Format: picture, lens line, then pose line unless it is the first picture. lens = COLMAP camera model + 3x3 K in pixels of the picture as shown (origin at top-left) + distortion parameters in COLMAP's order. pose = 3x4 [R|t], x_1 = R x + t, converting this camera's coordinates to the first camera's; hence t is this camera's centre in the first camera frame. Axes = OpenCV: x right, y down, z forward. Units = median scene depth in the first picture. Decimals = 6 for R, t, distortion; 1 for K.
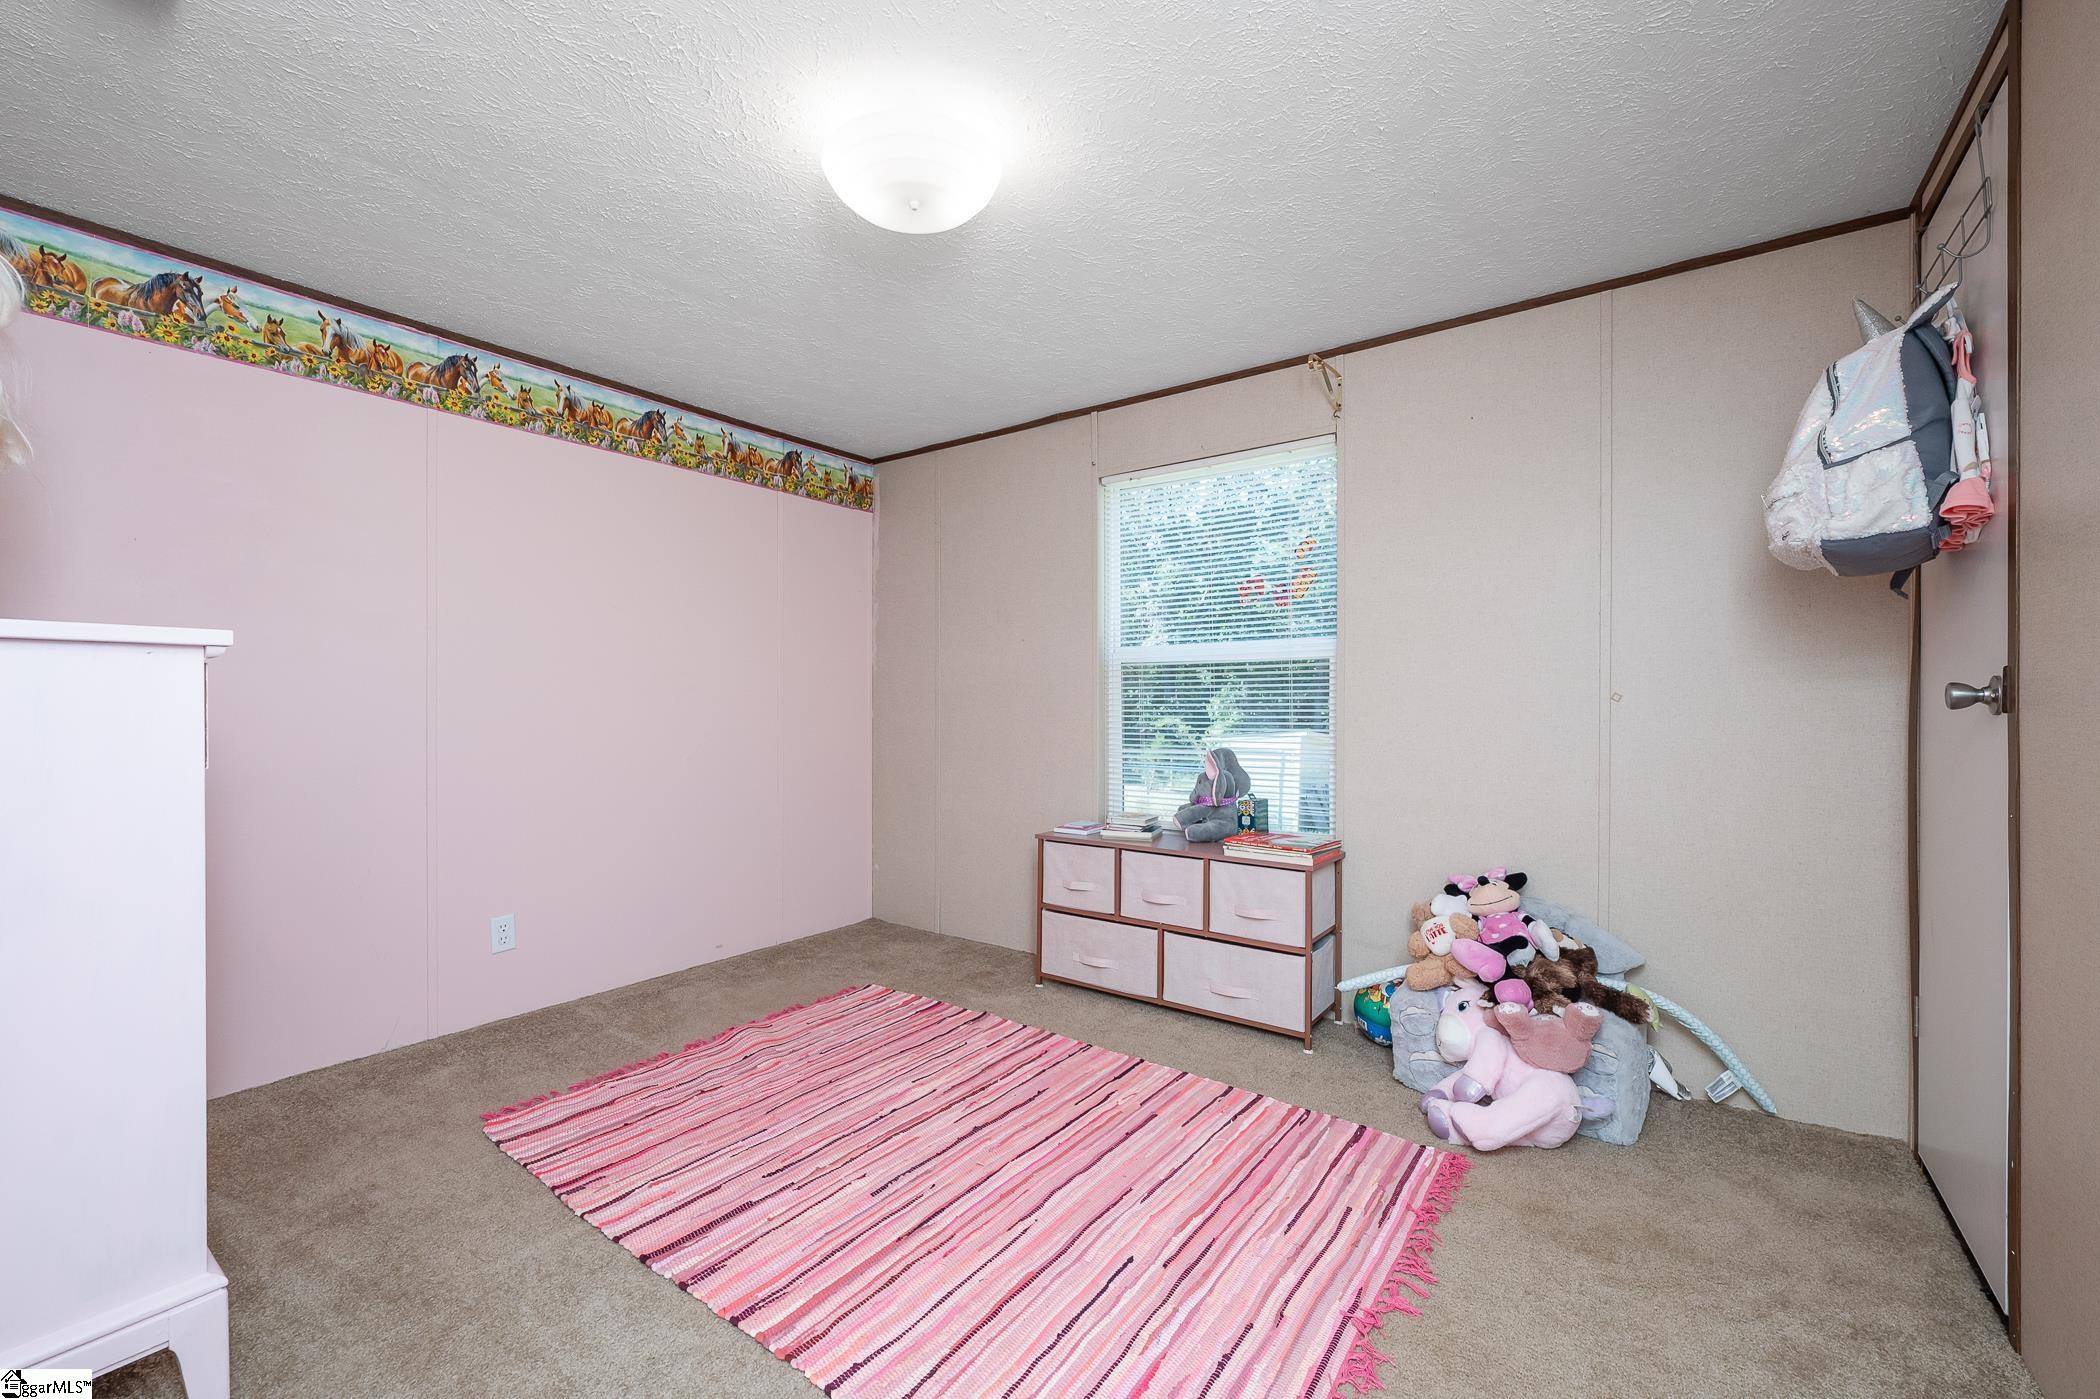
lens RADIAL K [[838.9, 0, 1044.4], [0, 838.9, 712.0], [0, 0, 1]] dist [0.005608, -0.000120]
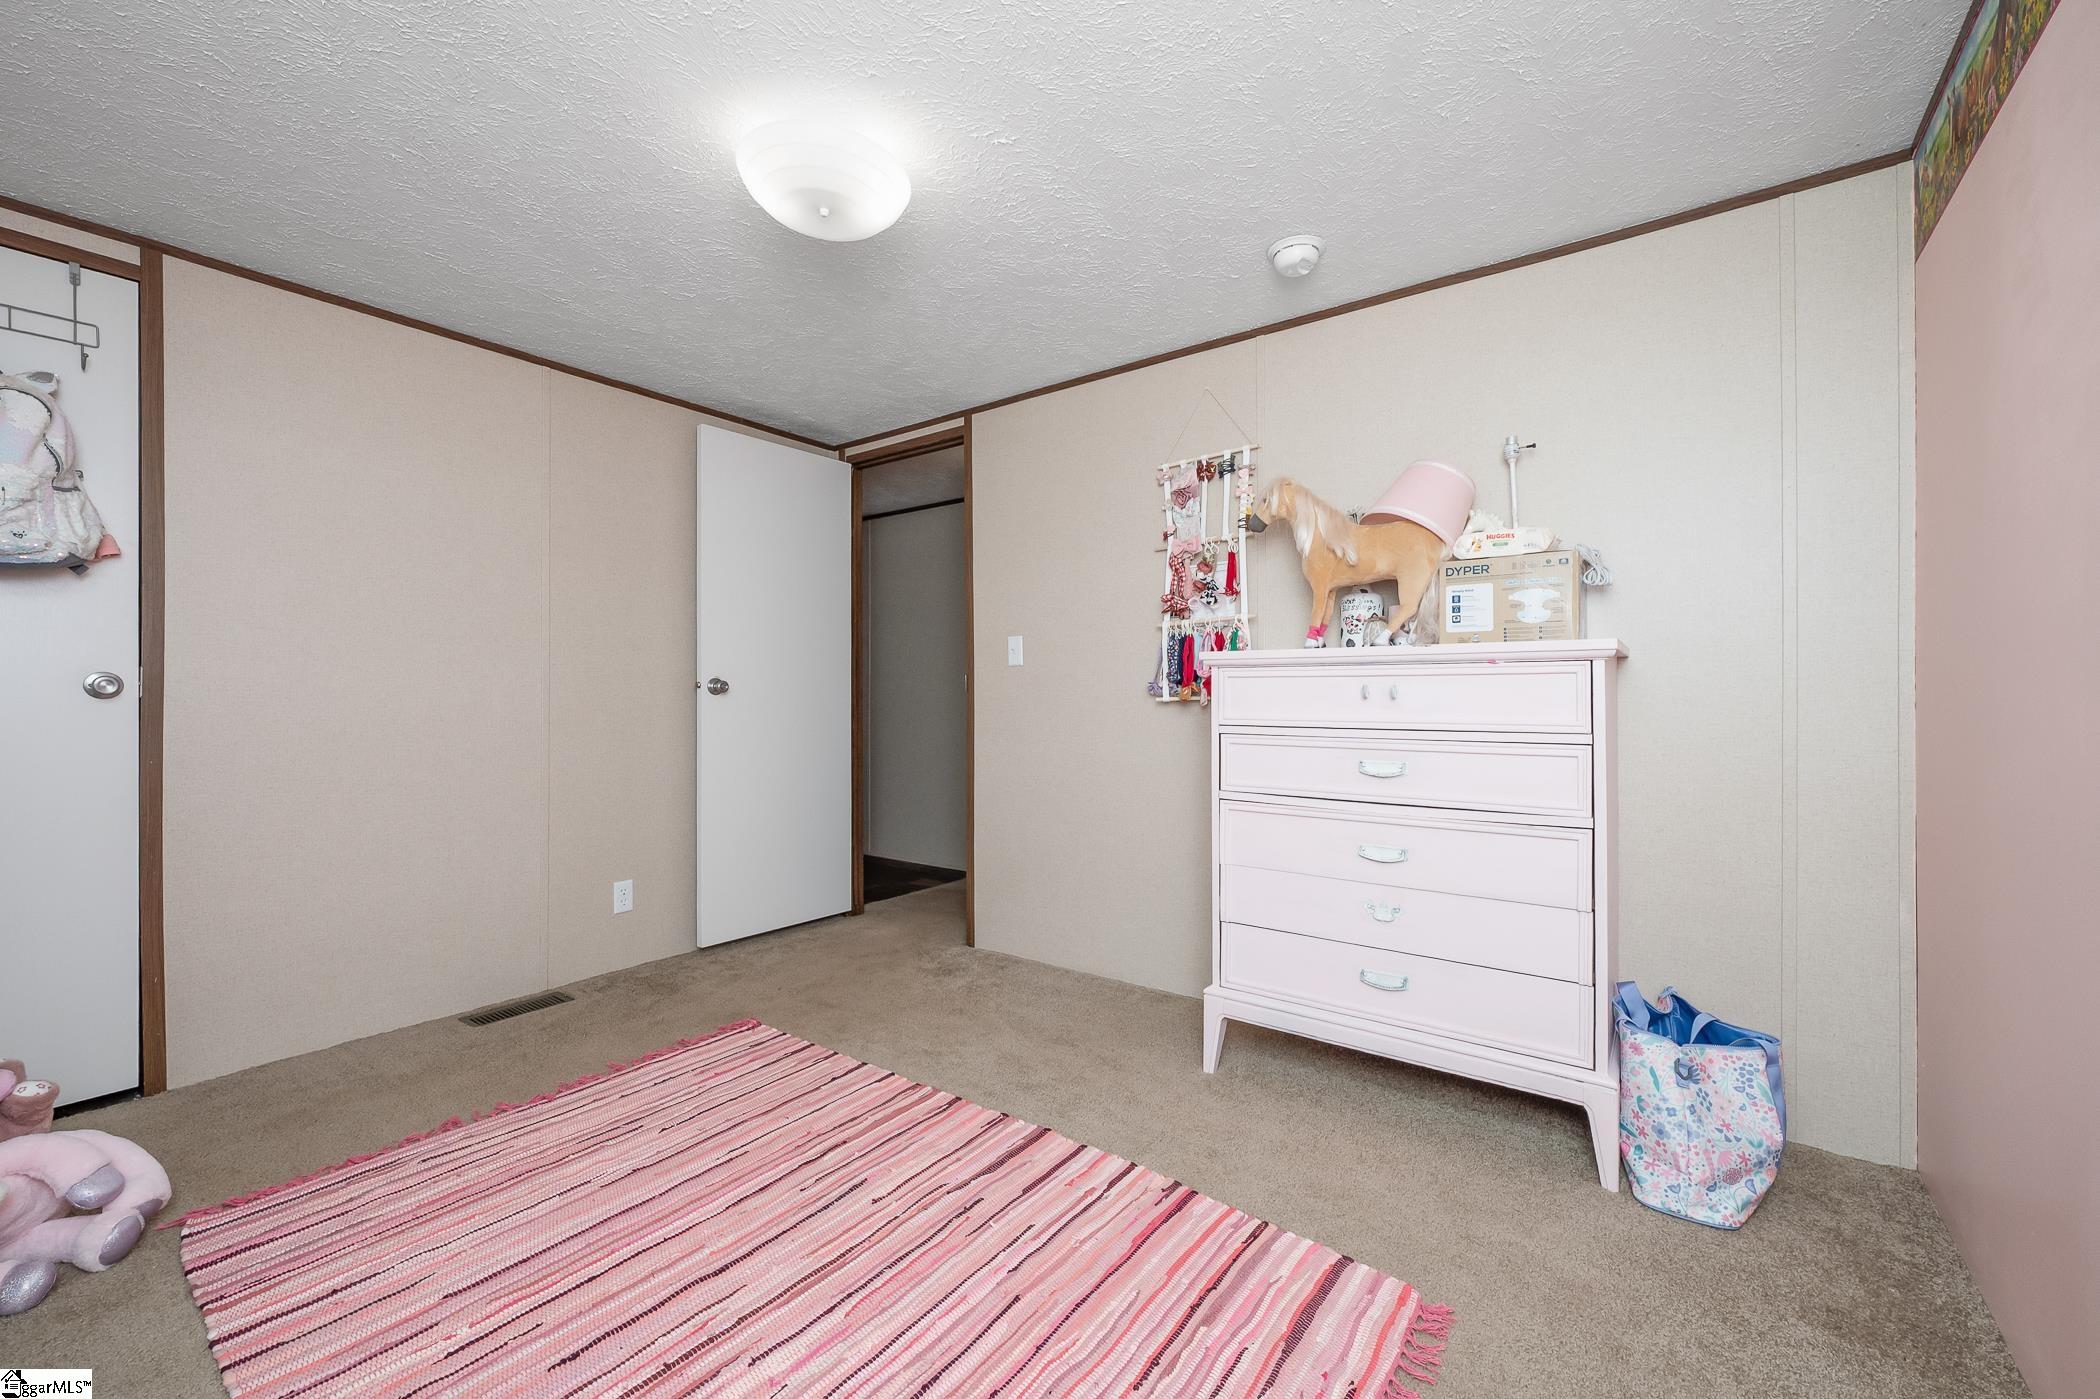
lens RADIAL K [[838.9, 0, 1051.8], [0, 838.9, 695.4], [0, 0, 1]] dist [0.005608, -0.000120]
pose [[-0.999993, 0.003576, -0.000976, -0.336069], [0.003576, 0.999993, 0.000858, -0.004042], [0.000979, 0.000854, -0.999999, 1.575235]]
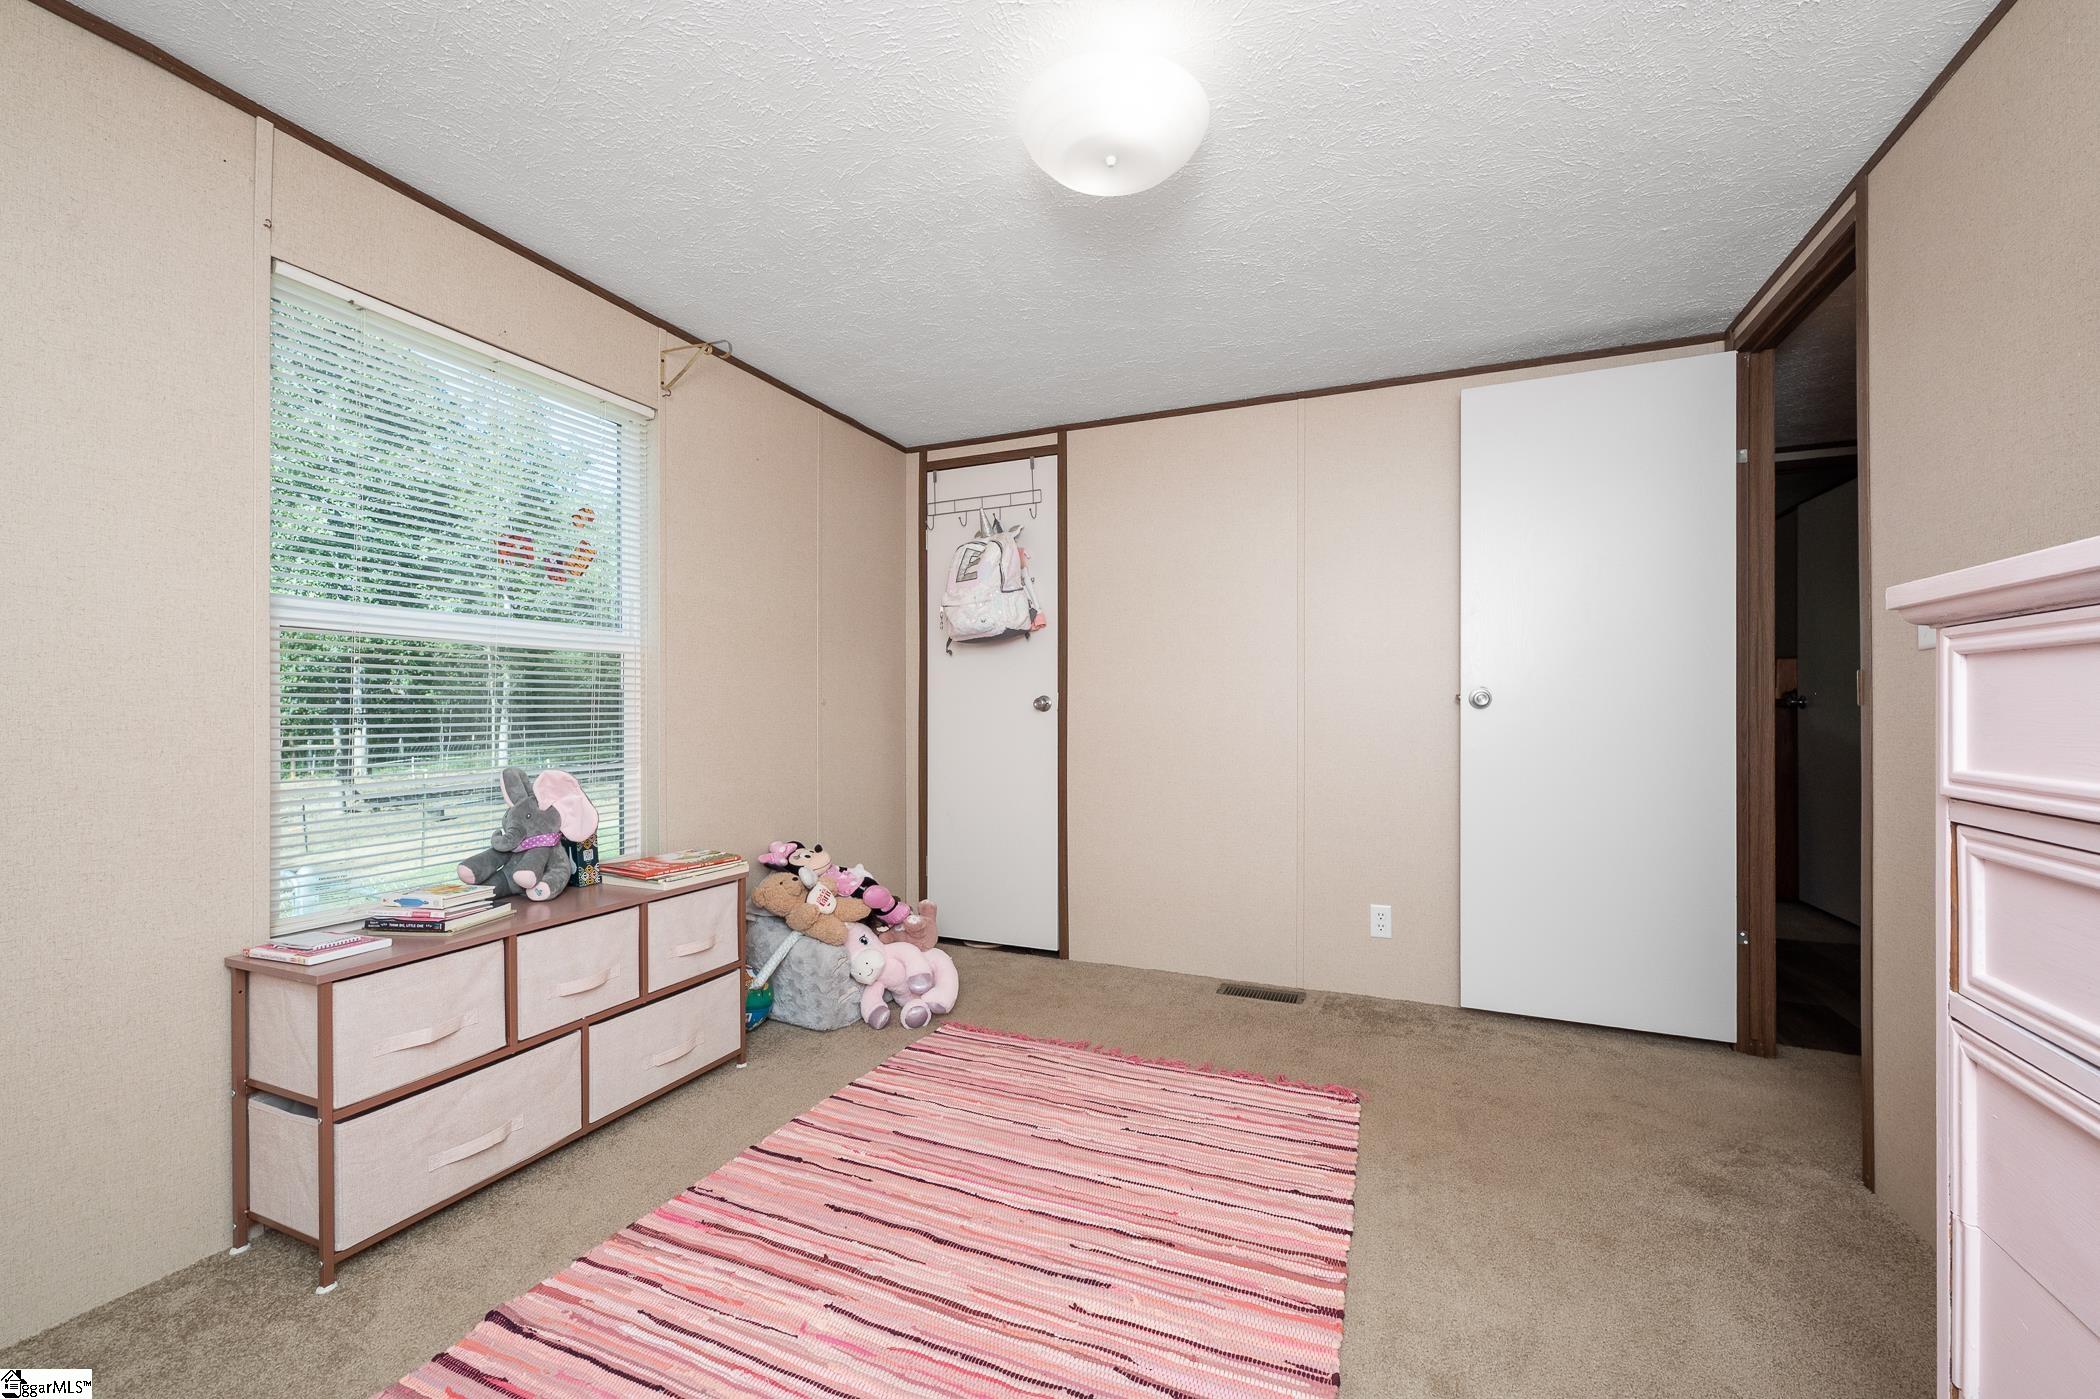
lens RADIAL K [[838.9, 0, 1053.2], [0, 838.9, 706.1], [0, 0, 1]] dist [0.005608, -0.000120]
pose [[-0.236990, 0.004492, 0.971502, -0.800139], [0.001769, 0.999990, -0.004192, -0.006056], [-0.971510, 0.000725, -0.236996, 0.986335]]
